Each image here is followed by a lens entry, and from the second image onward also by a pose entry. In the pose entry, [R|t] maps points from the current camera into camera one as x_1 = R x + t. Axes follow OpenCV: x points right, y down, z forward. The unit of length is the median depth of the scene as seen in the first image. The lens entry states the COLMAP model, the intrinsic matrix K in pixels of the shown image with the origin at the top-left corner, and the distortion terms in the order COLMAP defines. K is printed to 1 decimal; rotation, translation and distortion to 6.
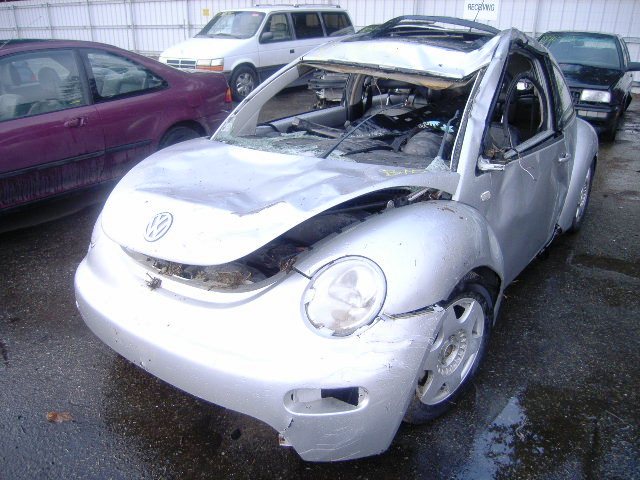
lens RADIAL K [[528.6, 0, 317.5], [0, 528.6, 253.3], [0, 0, 1]] dist [-0.069804, 0.002217]
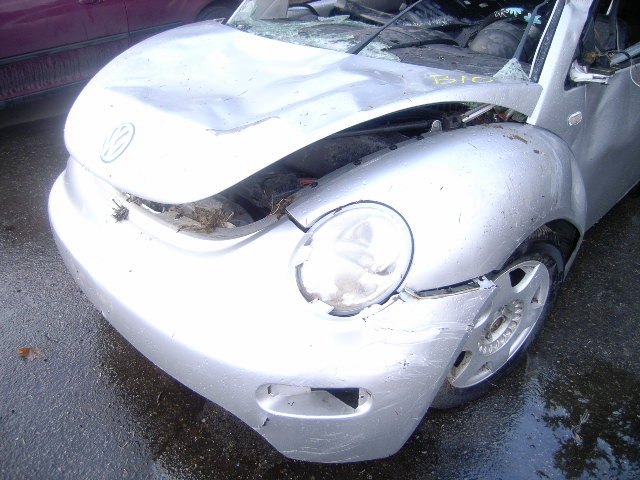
lens RADIAL K [[528.6, 0, 317.5], [0, 528.6, 253.3], [0, 0, 1]] dist [-0.069804, 0.002217]
pose [[0.991036, 0.079628, -0.107272, 0.067234], [-0.057088, 0.978369, 0.198836, -0.054347], [0.120784, -0.190930, 0.974144, 0.253709]]
